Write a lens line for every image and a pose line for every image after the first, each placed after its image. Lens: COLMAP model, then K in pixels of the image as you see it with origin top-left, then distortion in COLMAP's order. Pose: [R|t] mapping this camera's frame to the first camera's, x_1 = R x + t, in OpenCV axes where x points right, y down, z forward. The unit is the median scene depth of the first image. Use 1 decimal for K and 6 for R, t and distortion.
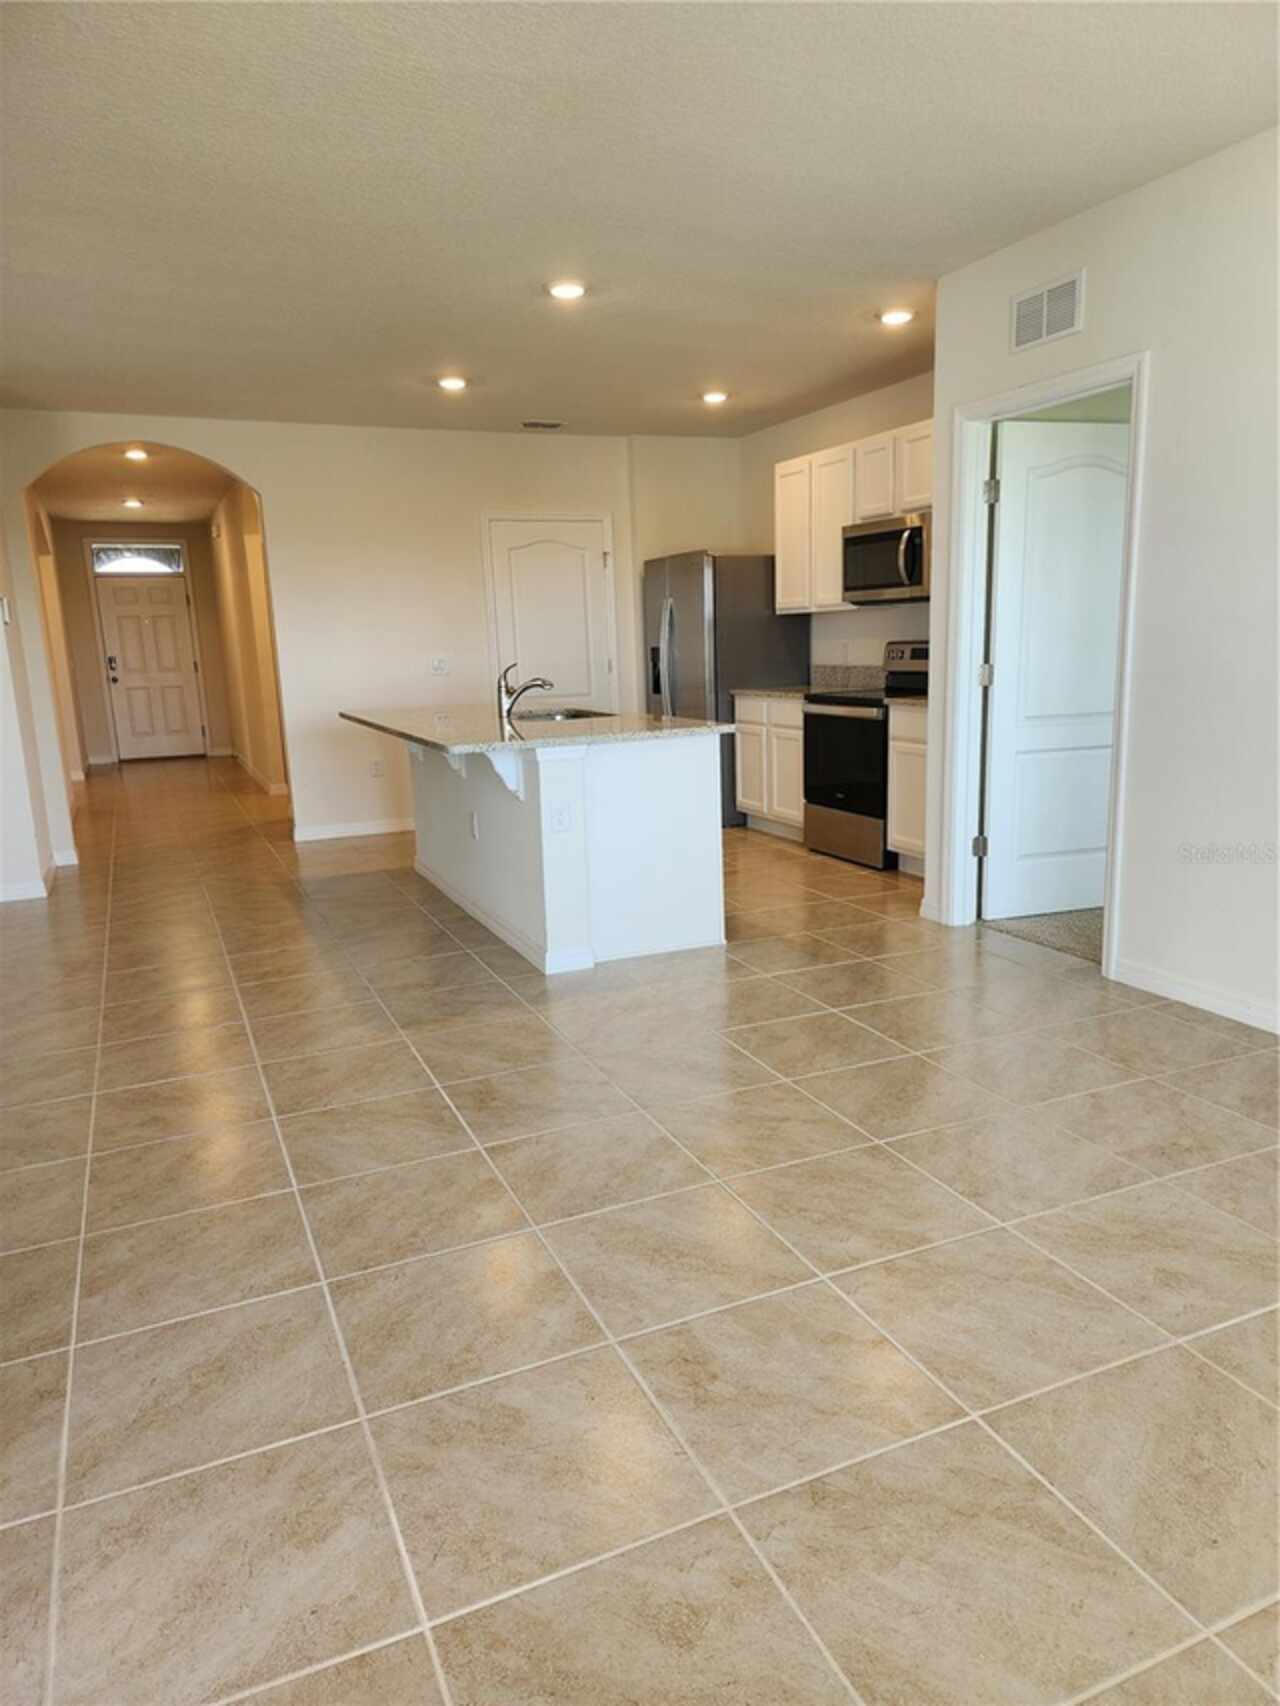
lens RADIAL K [[1153.5, 0, 640.0], [0, 1153.5, 853.0], [0, 0, 1]] dist [0.003899, -0.003163]
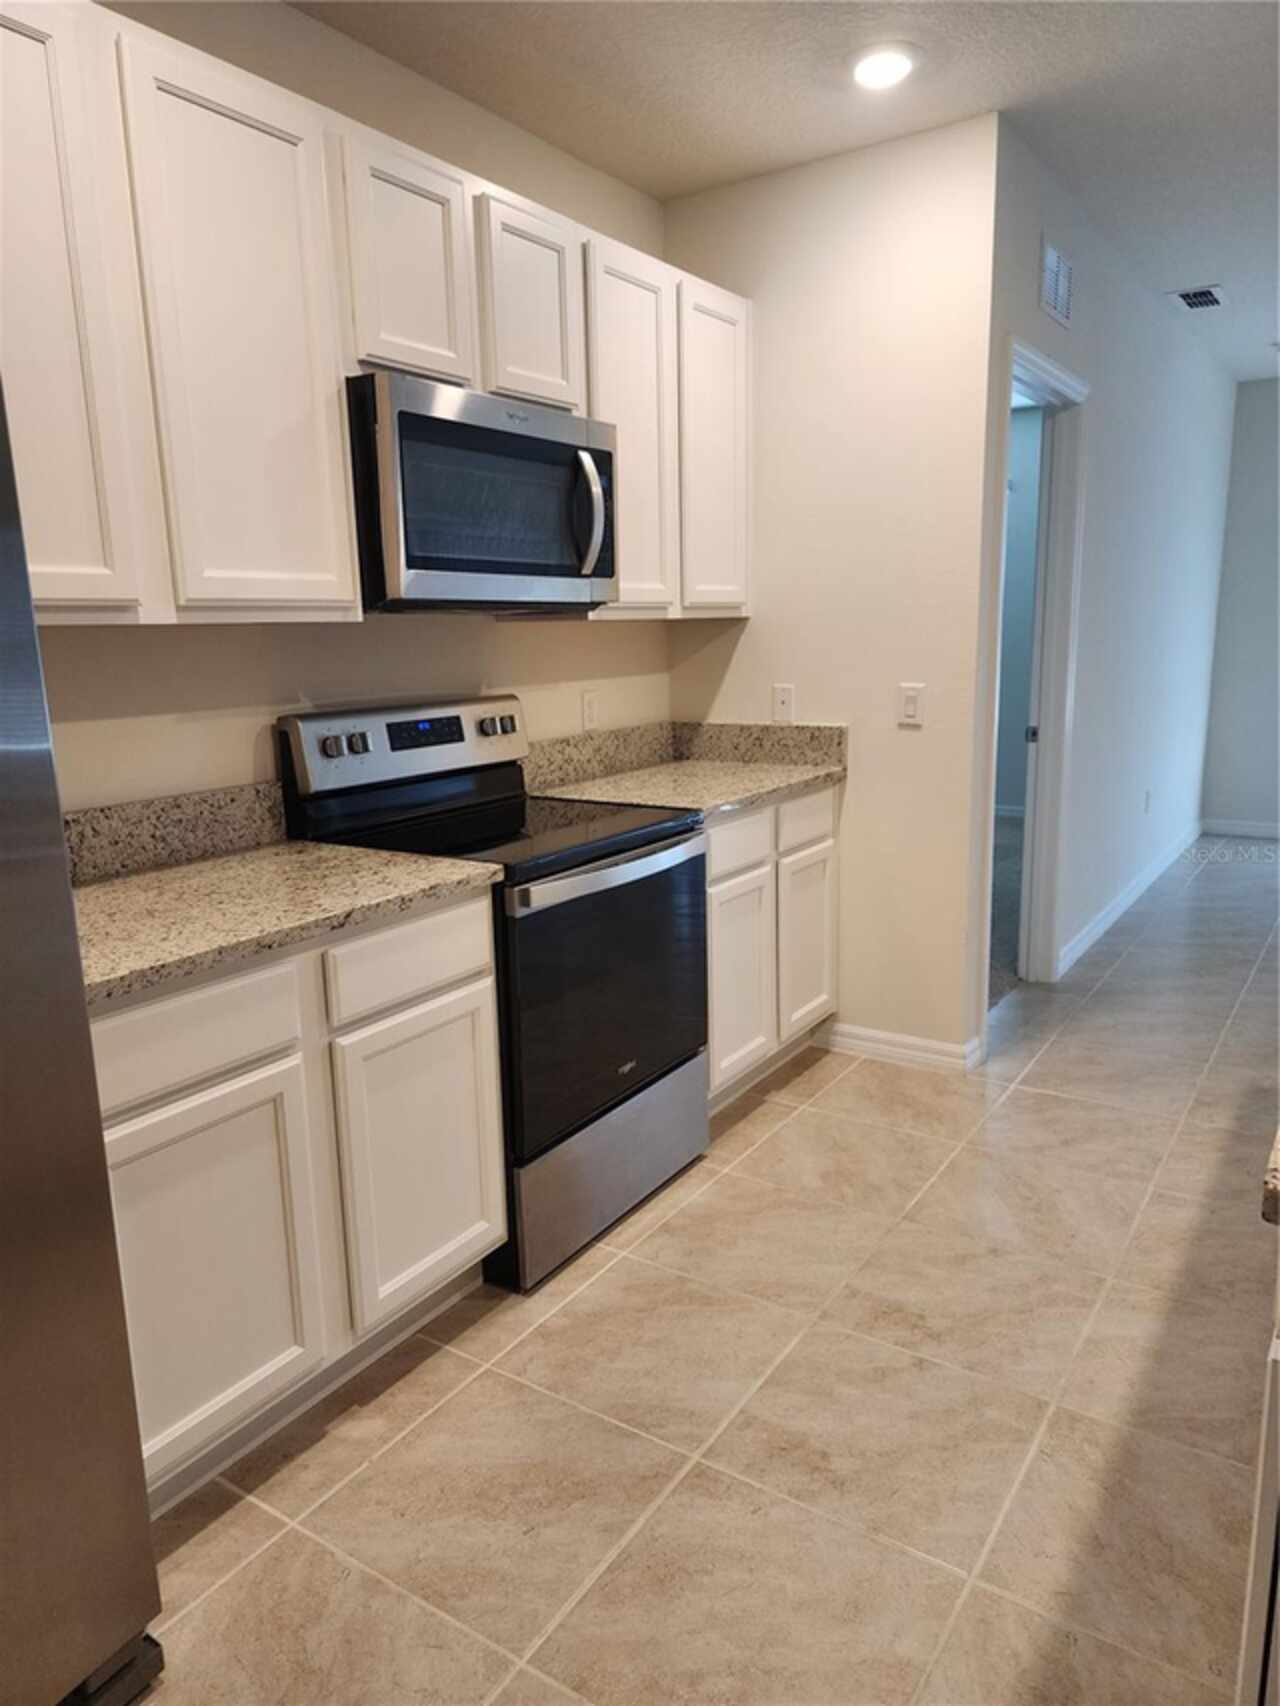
lens RADIAL K [[1153.5, 0, 640.0], [0, 1153.5, 853.0], [0, 0, 1]] dist [0.003899, -0.003163]
pose [[-0.534227, -0.118810, 0.836950, -0.158076], [0.198787, 0.944654, 0.260986, -0.220443], [-0.821636, 0.305800, -0.481041, 1.123929]]
